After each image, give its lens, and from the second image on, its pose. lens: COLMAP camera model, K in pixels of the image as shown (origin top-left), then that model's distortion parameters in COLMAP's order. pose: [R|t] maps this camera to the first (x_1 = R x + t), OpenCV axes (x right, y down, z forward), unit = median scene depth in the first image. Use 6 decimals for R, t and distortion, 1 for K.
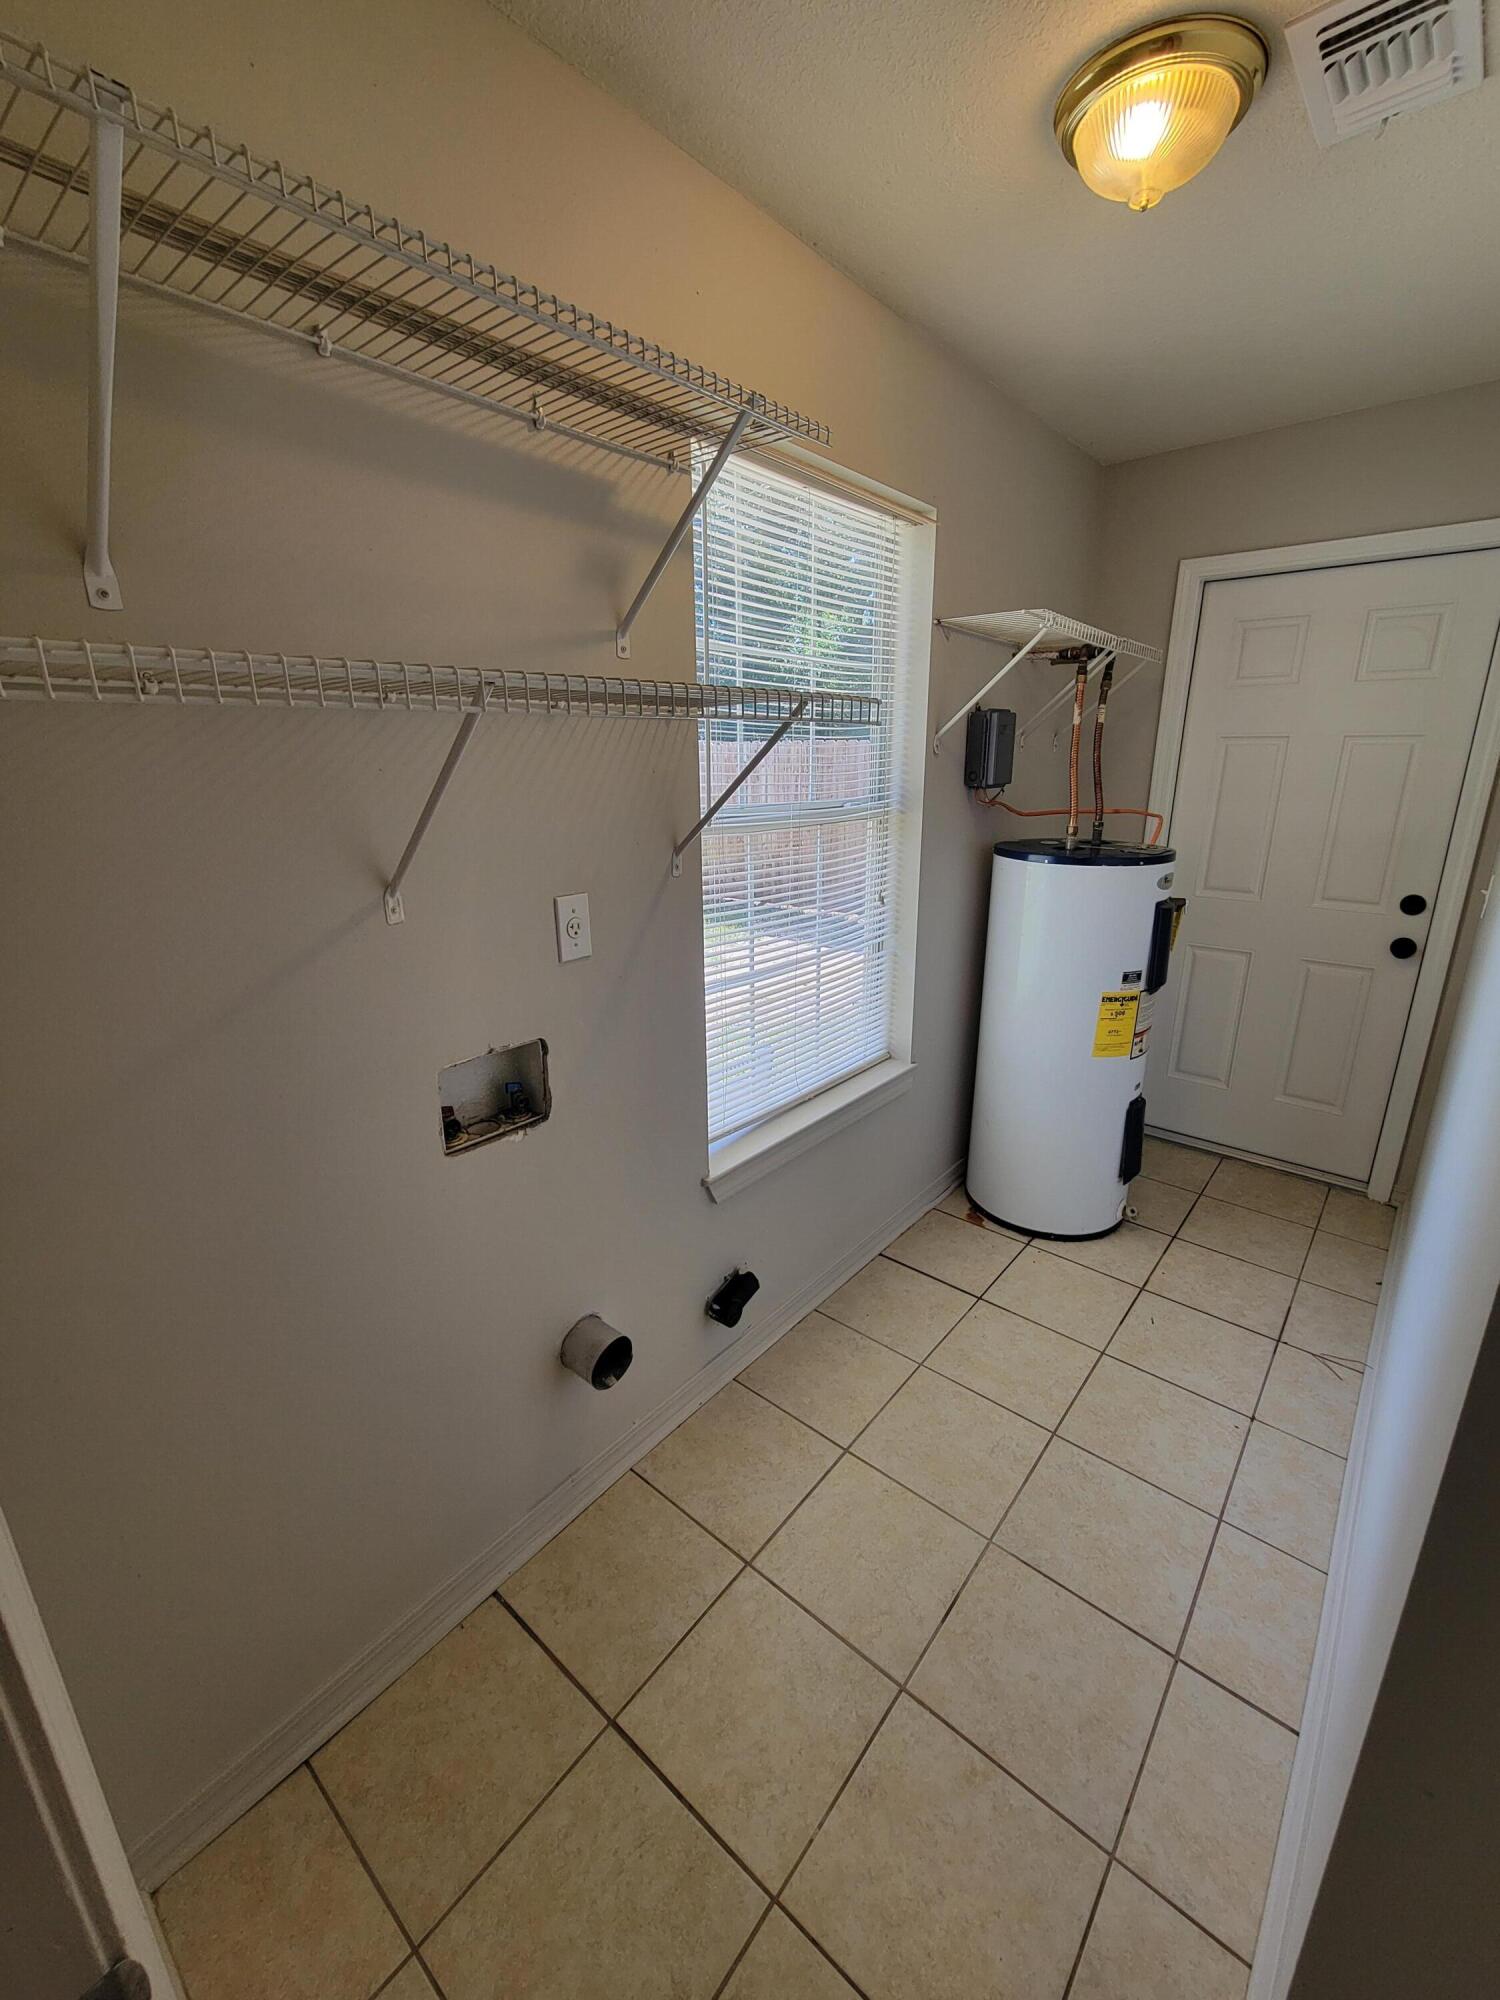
lens RADIAL K [[821.2, 0, 749.3], [0, 821.2, 1005.6], [0, 0, 1]] dist [-0.001831, 0.000841]
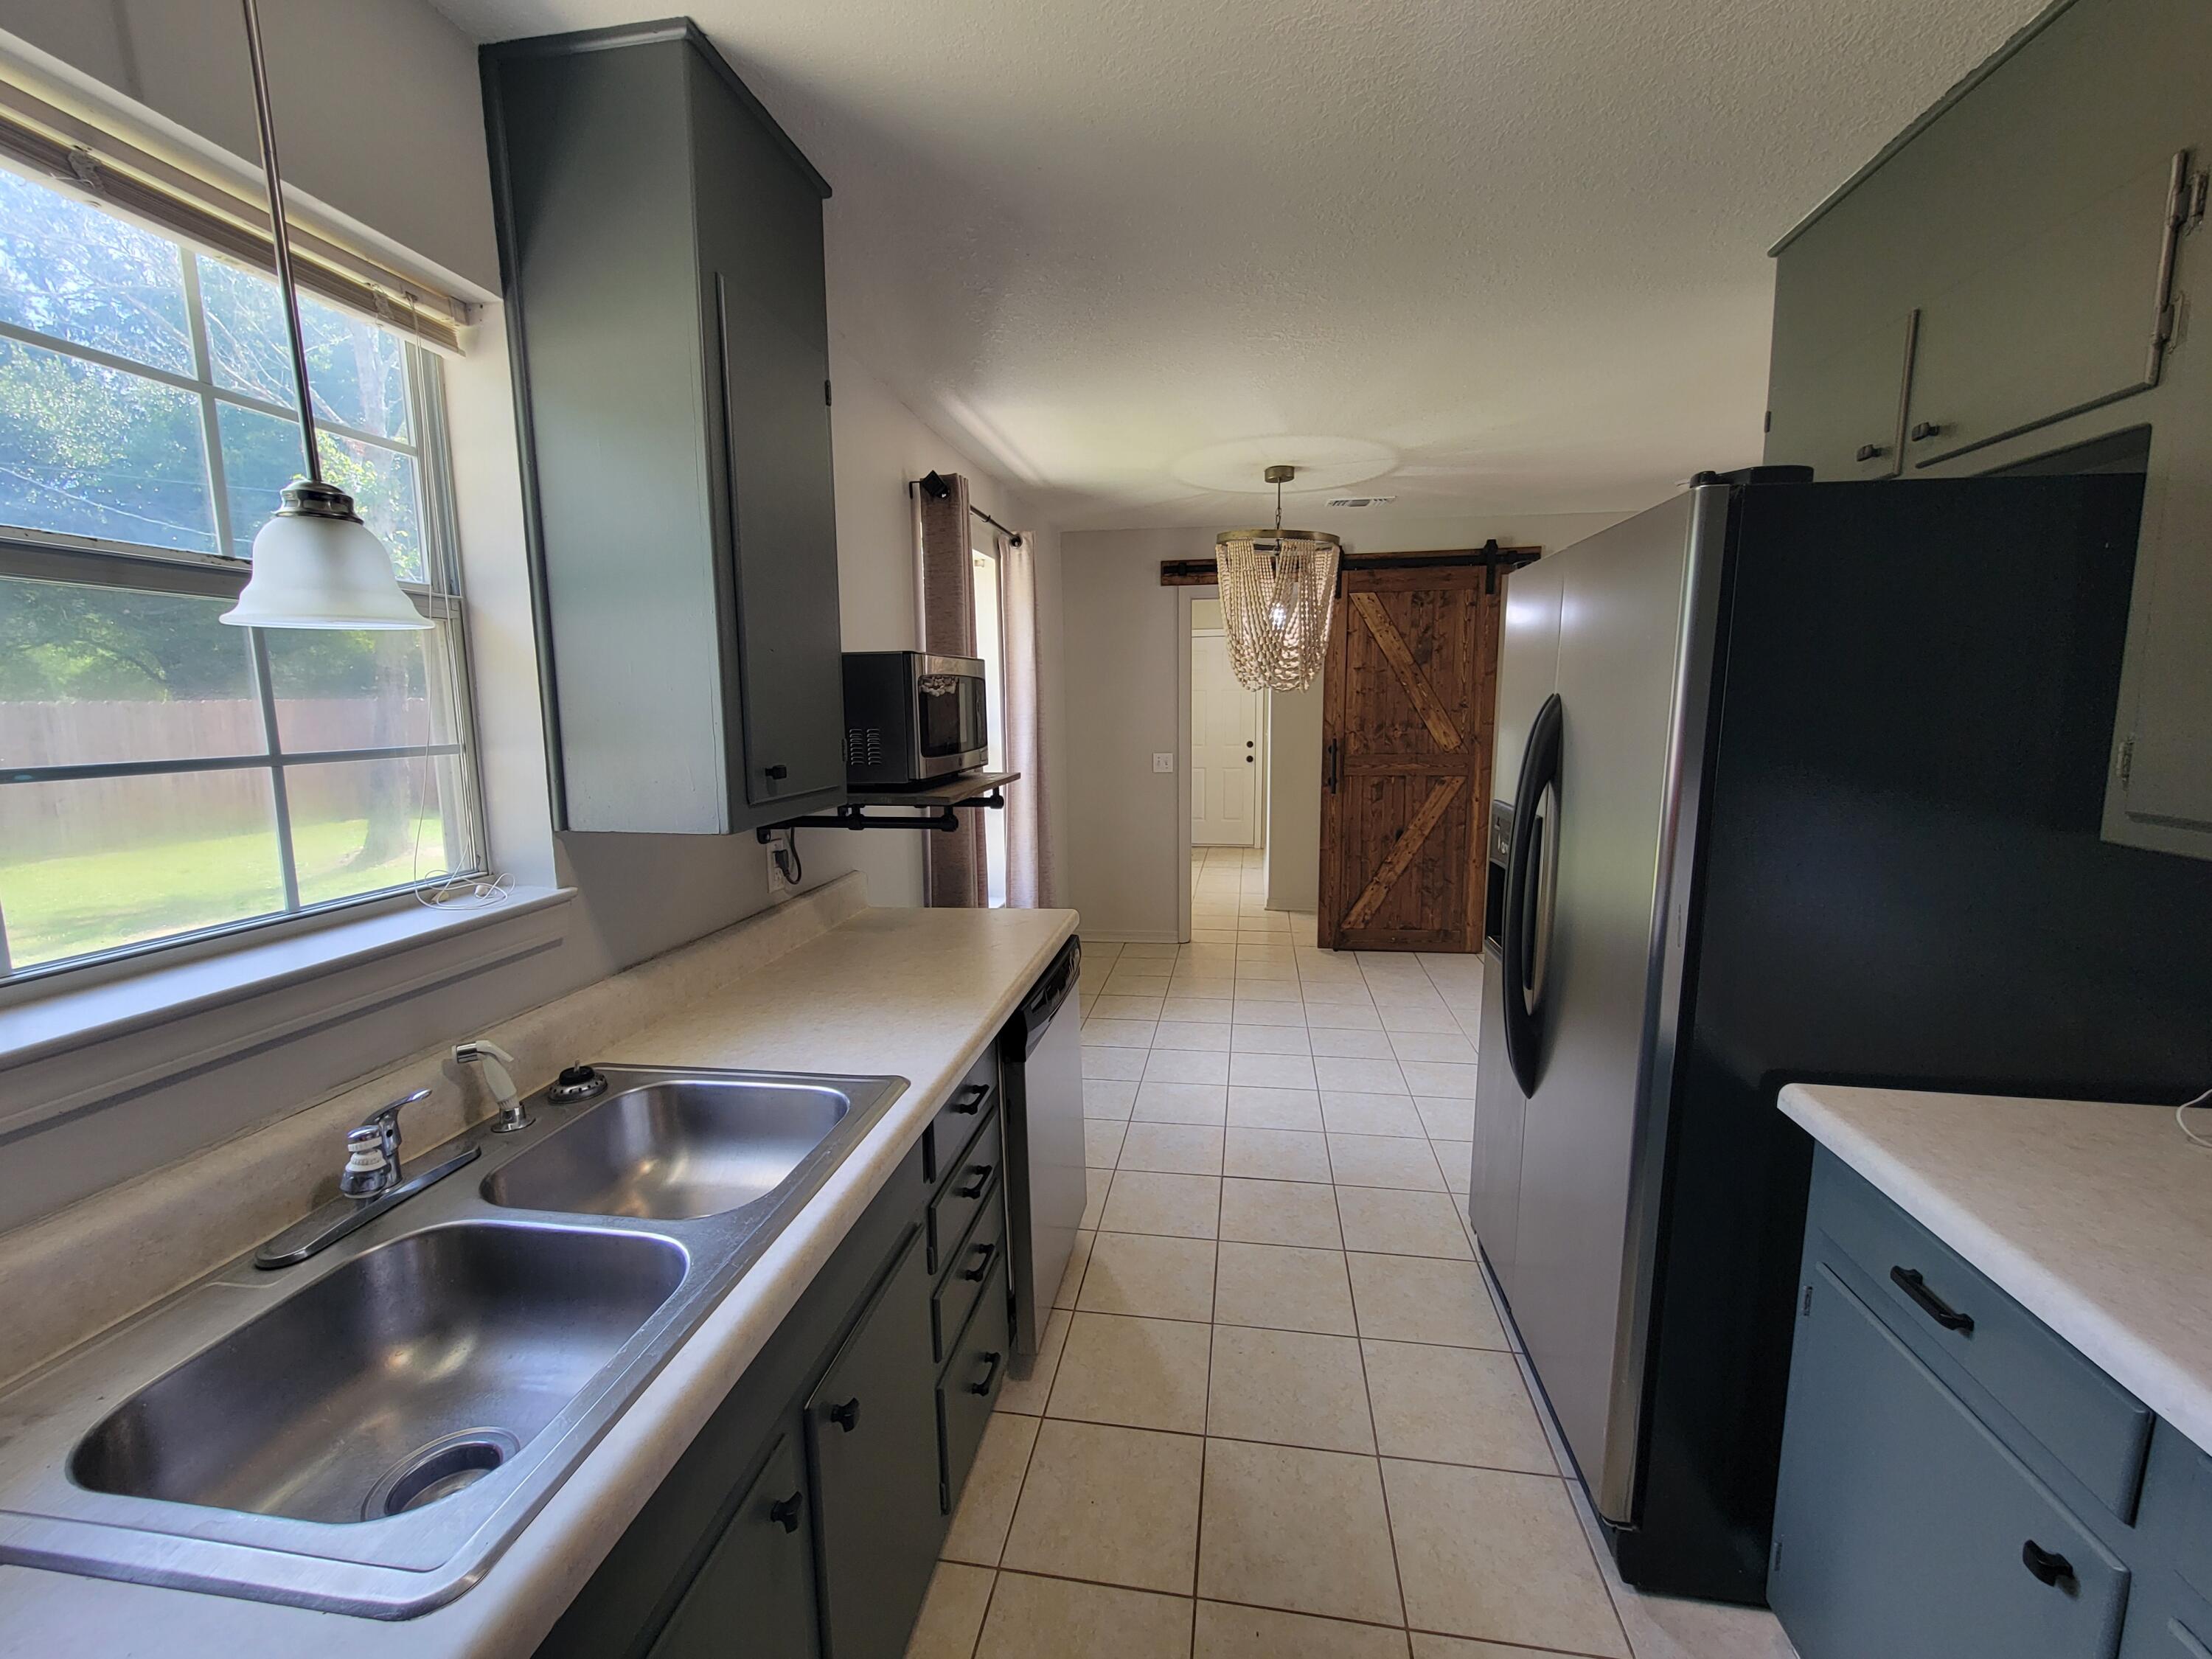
lens RADIAL K [[908.2, 0, 1099.2], [0, 908.2, 836.7], [0, 0, 1]] dist [-0.001831, 0.000841]
pose [[0.853845, -0.080823, 0.514214, -1.525632], [0.160061, 0.980776, -0.111623, 0.523439], [-0.495307, 0.177614, 0.850367, -1.638224]]
